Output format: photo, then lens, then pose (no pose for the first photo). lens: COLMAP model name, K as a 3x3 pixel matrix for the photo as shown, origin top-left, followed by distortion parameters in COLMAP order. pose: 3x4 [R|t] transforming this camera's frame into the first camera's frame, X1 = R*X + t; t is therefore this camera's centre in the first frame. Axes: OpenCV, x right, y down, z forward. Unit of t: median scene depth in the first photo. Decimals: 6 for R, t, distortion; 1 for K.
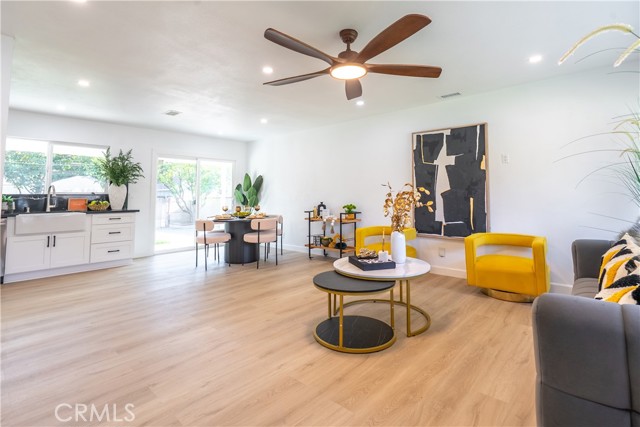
lens RADIAL K [[315.3, 0, 322.3], [0, 315.3, 173.8], [0, 0, 1]] dist [-0.000990, 0.001228]
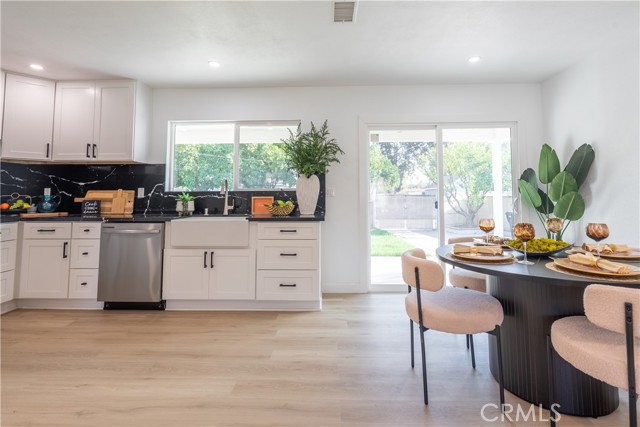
lens RADIAL K [[308.0, 0, 319.9], [0, 308.0, 174.9], [0, 0, 1]] dist [-0.001397, 0.000211]
pose [[0.648717, -0.048107, -0.759507, -0.158671], [0.052797, 0.998440, -0.018145, 0.047104], [0.759196, -0.028329, 0.650246, 0.632061]]
